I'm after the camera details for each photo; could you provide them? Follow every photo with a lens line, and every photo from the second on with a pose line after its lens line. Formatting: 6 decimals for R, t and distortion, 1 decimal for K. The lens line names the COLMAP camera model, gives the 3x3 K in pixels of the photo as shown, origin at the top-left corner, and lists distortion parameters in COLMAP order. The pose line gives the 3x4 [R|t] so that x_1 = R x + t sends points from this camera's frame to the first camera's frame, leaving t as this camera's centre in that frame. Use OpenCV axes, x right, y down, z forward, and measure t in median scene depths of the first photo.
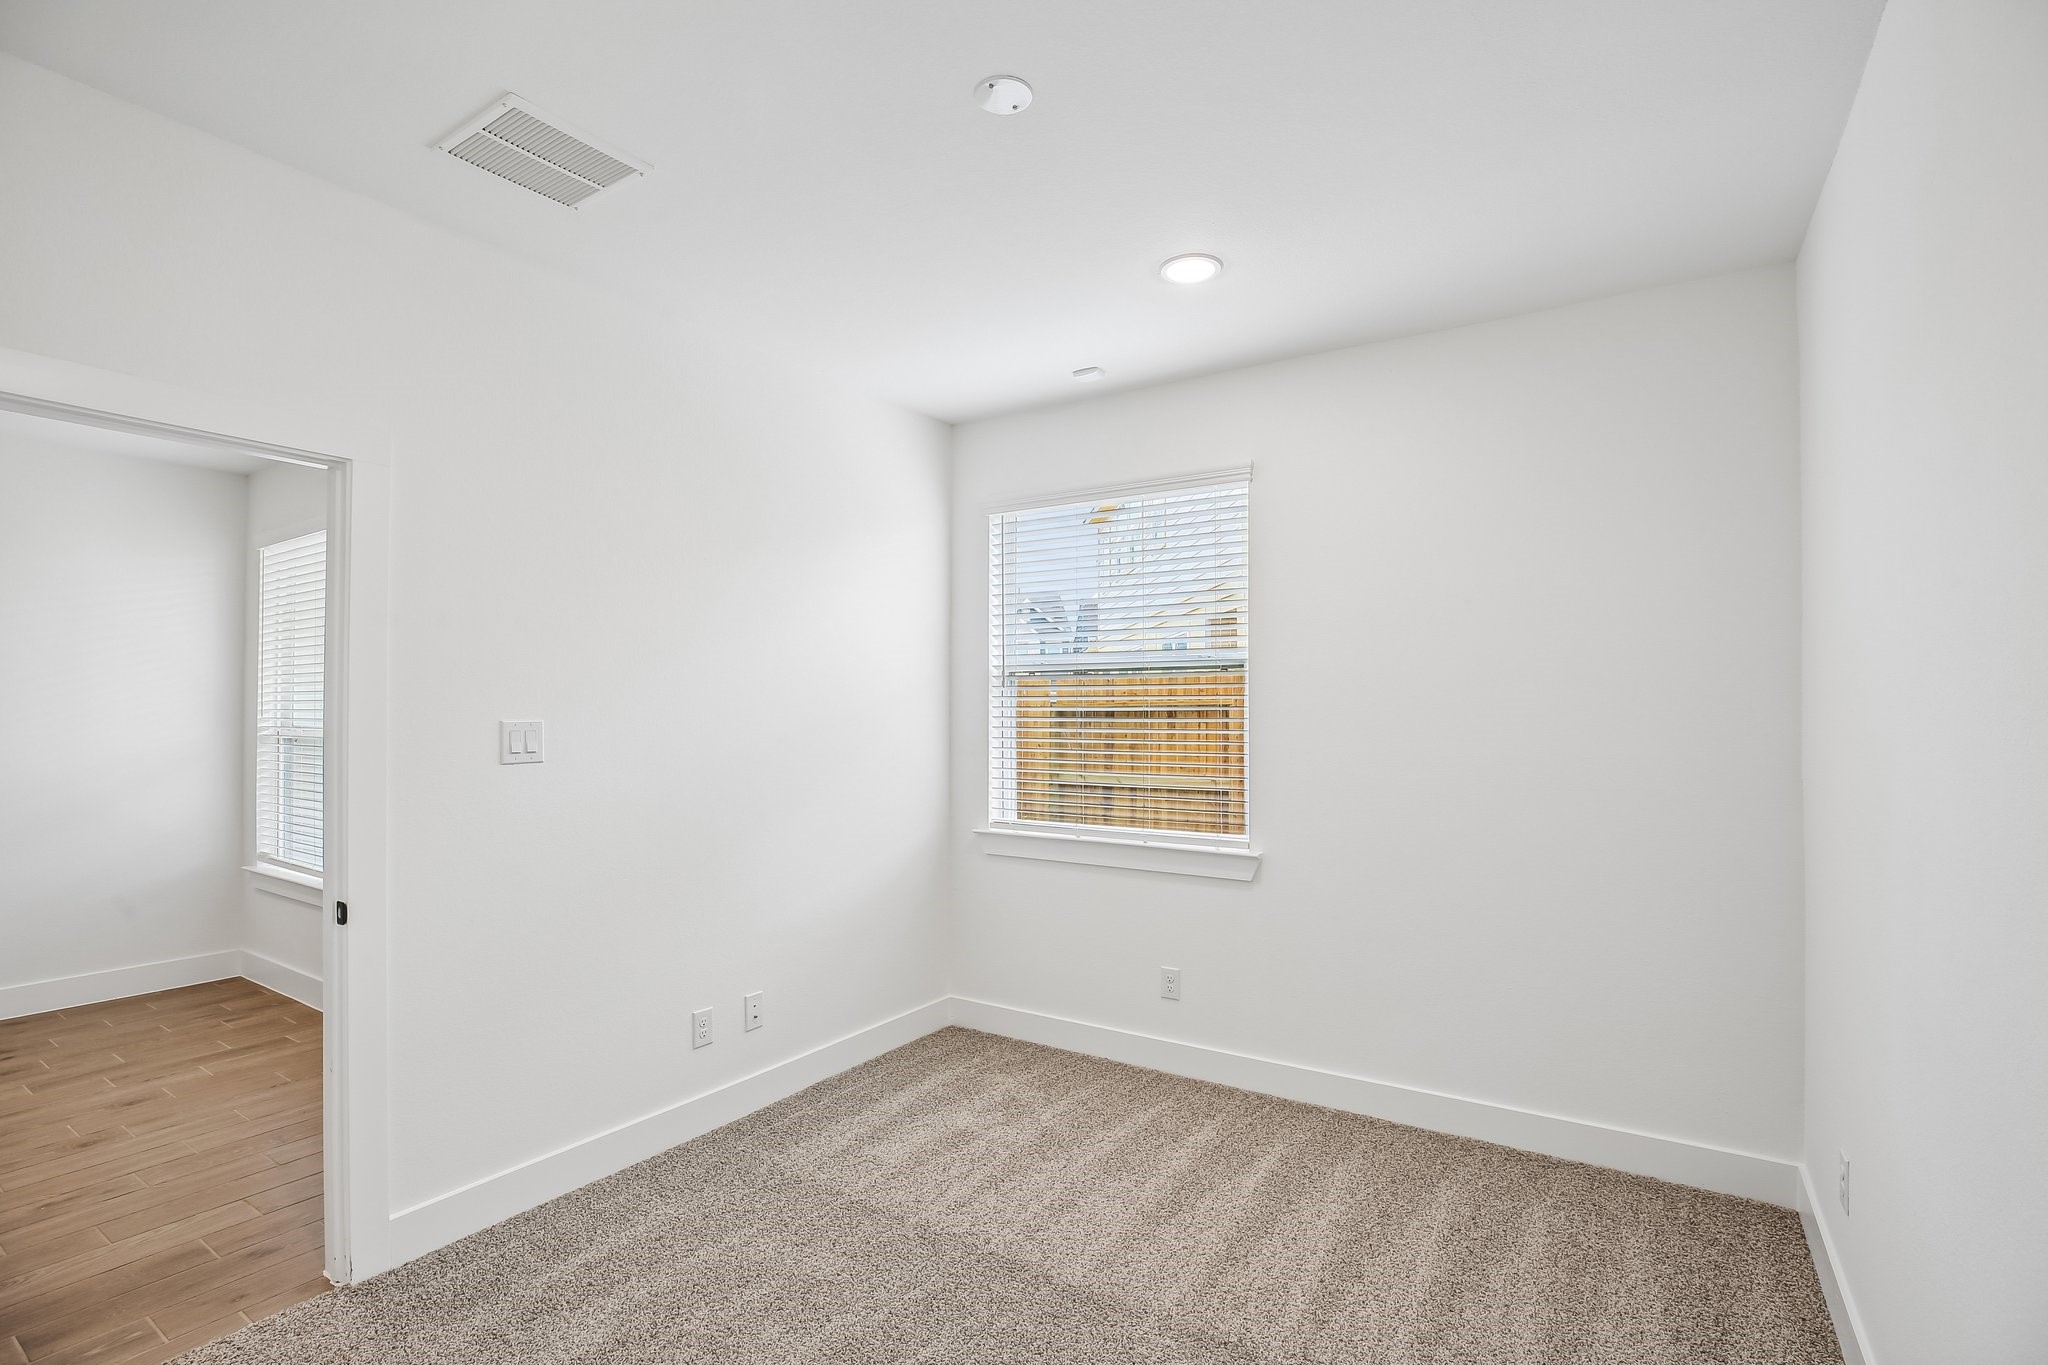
lens RADIAL K [[946.9, 0, 1023.3], [0, 946.9, 699.5], [0, 0, 1]] dist [-0.032419, 0.006572]
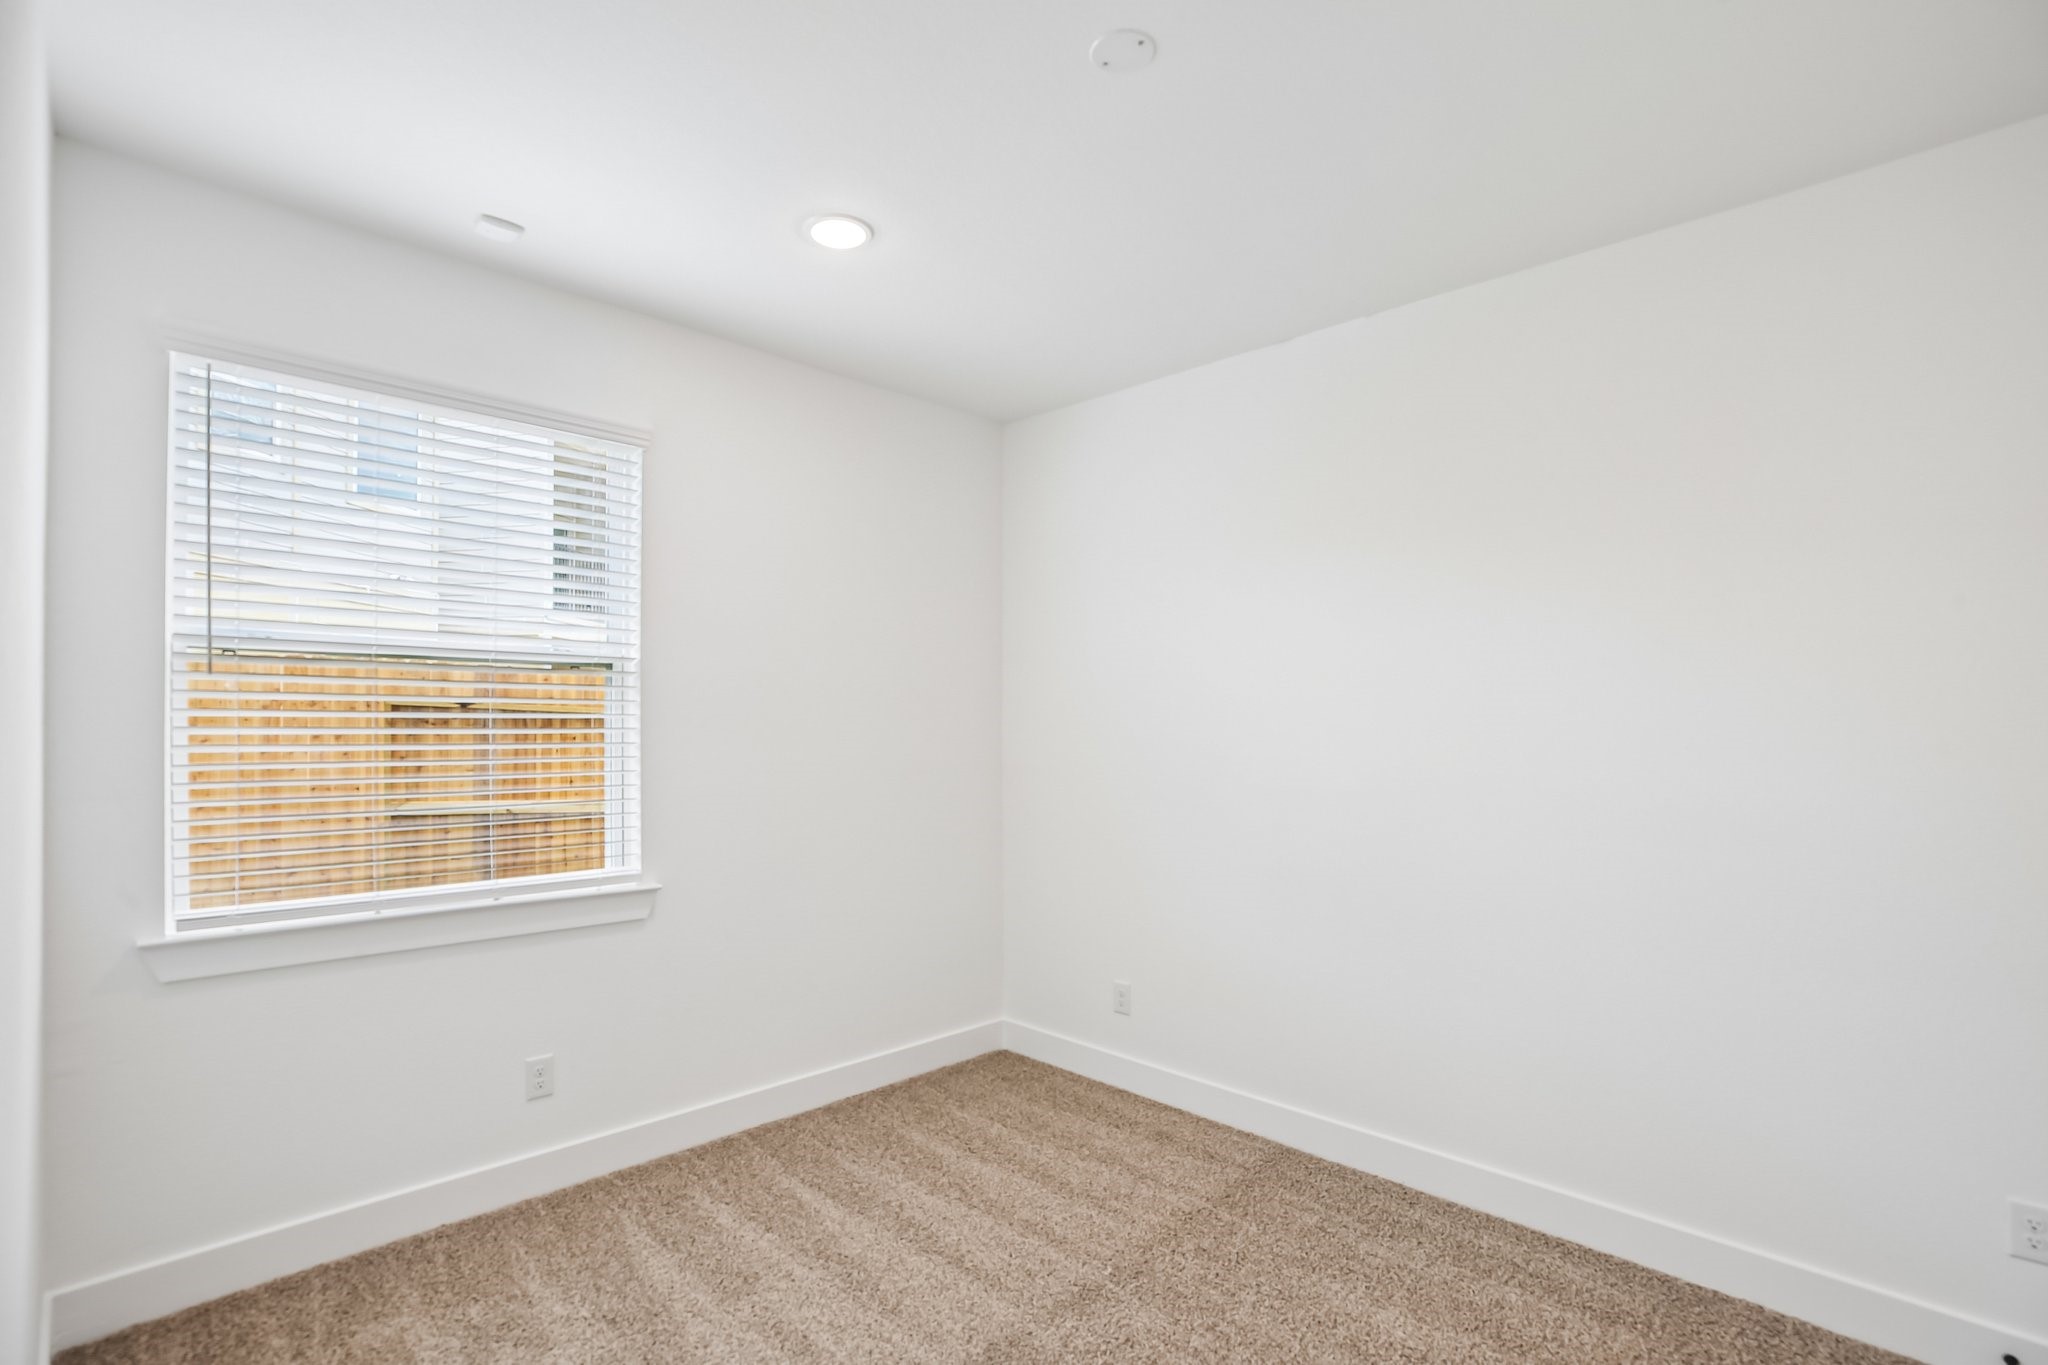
lens RADIAL K [[946.9, 0, 1032.7], [0, 946.9, 712.7], [0, 0, 1]] dist [-0.032419, 0.006572]
pose [[0.220056, 0.004495, 0.975477, -0.497872], [-0.023154, 0.999732, 0.000616, -0.002365], [-0.975212, -0.022722, 0.220101, 0.459260]]
